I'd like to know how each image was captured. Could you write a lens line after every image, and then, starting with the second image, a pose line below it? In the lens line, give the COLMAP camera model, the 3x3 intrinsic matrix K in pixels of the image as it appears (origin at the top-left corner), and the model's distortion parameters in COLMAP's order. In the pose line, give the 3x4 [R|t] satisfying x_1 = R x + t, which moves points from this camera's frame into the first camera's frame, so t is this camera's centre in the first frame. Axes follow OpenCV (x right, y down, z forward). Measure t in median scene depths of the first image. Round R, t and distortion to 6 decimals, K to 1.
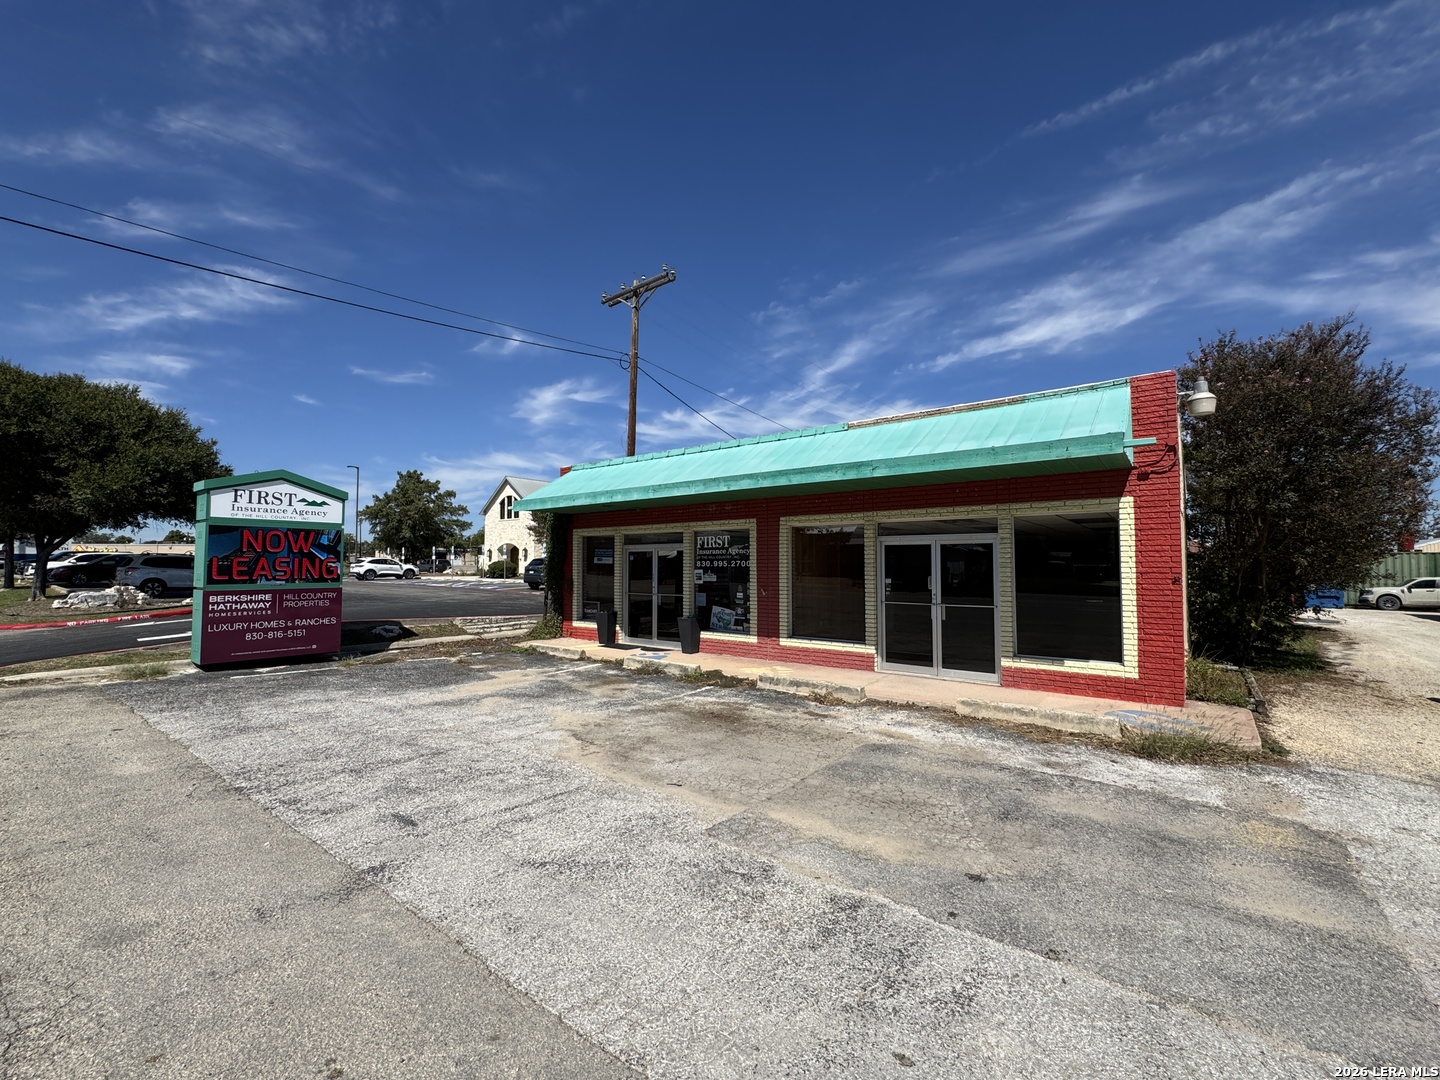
lens RADIAL K [[606.8, 0, 720.3], [0, 606.8, 540.5], [0, 0, 1]] dist [-0.002903, -0.000246]
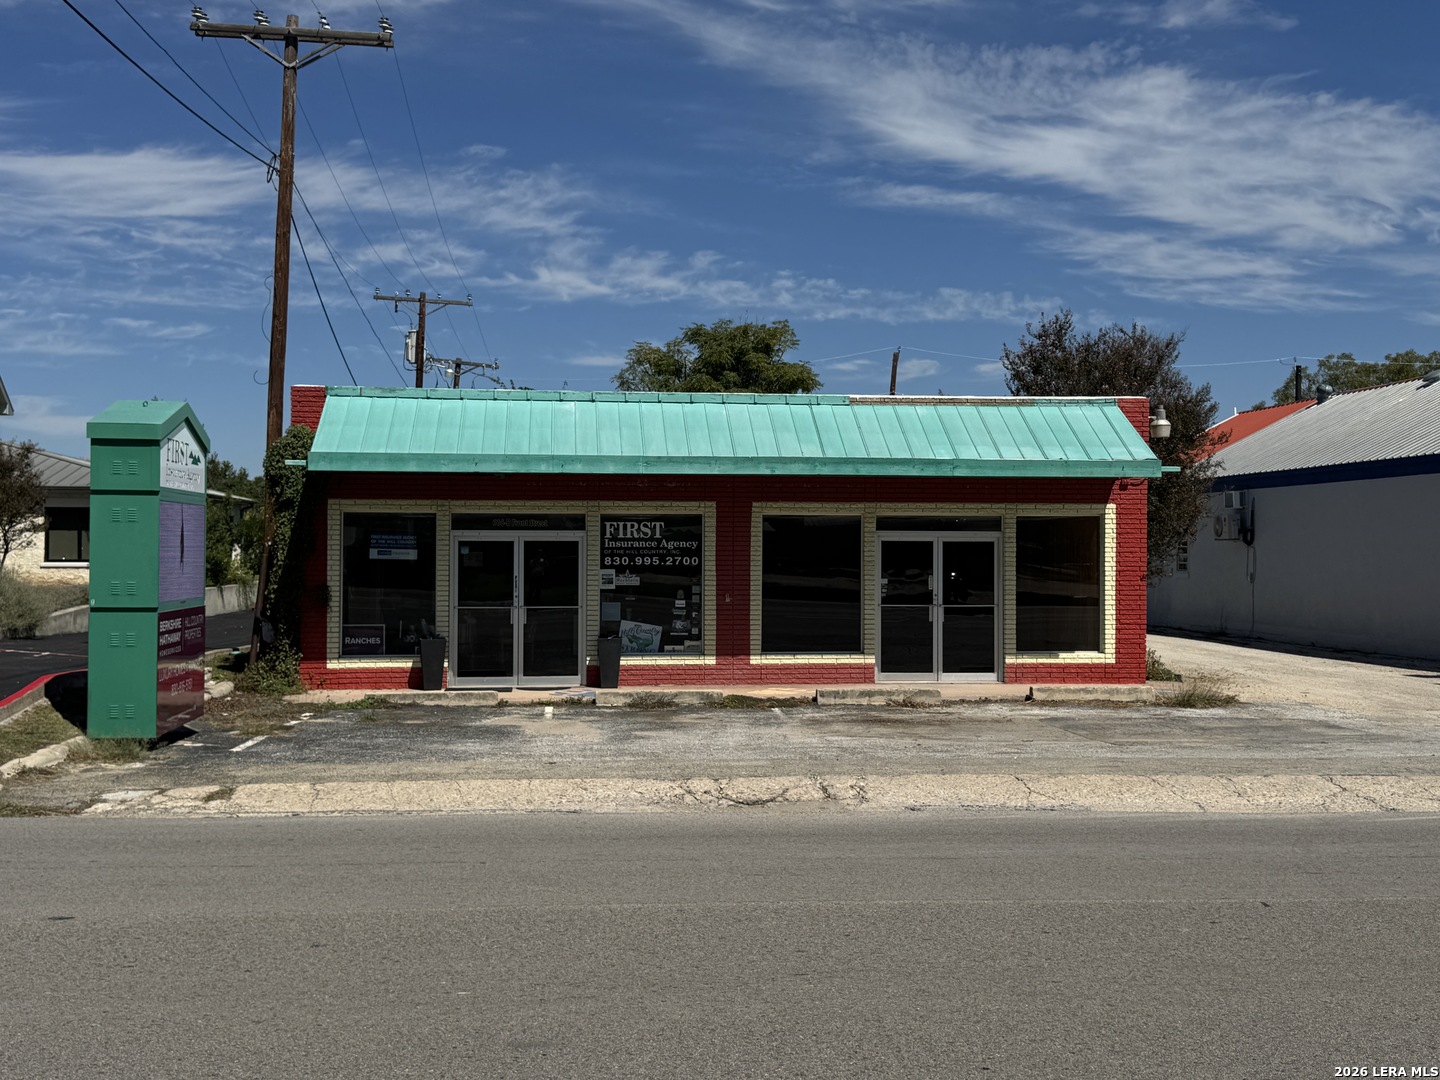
lens RADIAL K [[1591.7, 0, 720.4], [0, 1591.7, 538.1], [0, 0, 1]] dist [0.124924, 0.000000]
pose [[0.715870, 0.006725, 0.698201, -1.484565], [-0.031770, 0.999232, 0.022949, -0.041074], [-0.697511, -0.038610, 0.715534, -0.484813]]
